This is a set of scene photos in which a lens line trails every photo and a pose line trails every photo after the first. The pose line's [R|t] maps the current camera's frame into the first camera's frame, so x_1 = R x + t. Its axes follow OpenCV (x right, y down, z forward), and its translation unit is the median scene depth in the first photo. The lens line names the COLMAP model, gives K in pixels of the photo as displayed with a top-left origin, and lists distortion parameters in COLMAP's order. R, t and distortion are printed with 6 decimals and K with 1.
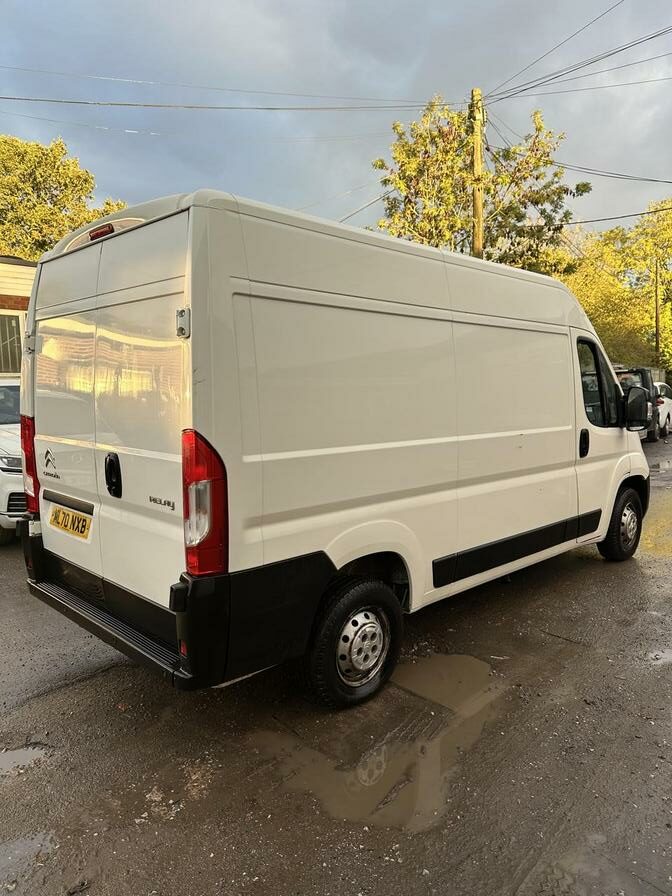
lens RADIAL K [[621.9, 0, 336.0], [0, 621.9, 448.0], [0, 0, 1]] dist [0.094257, -0.100595]
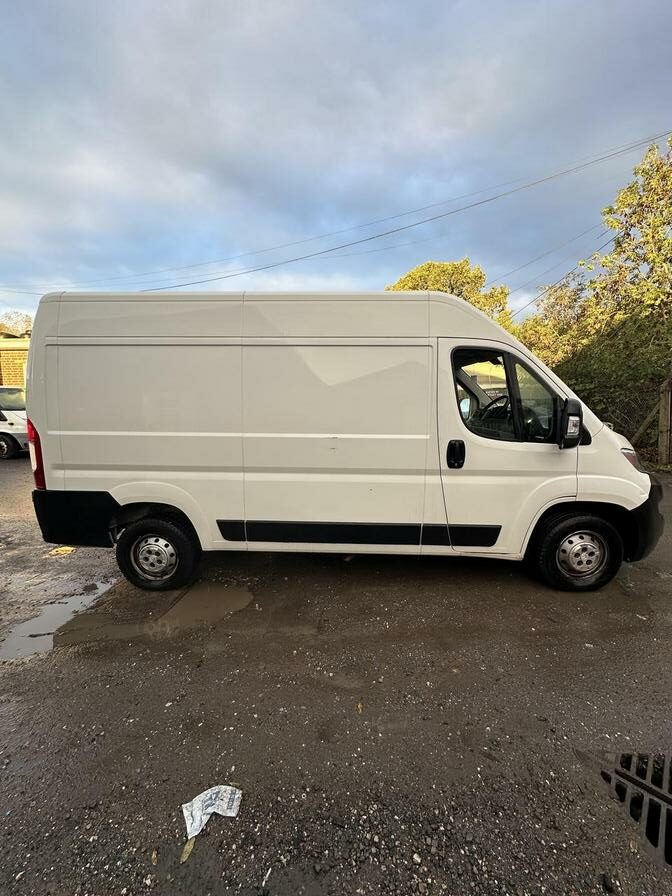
lens RADIAL K [[362.2, 0, 335.7], [0, 362.2, 450.7], [0, 0, 1]] dist [0.000220, 0.000077]
pose [[0.690588, 0.107286, -0.715247, 0.860129], [-0.076998, 0.994222, 0.074788, -0.053328], [0.719138, 0.003425, 0.694859, 0.591948]]
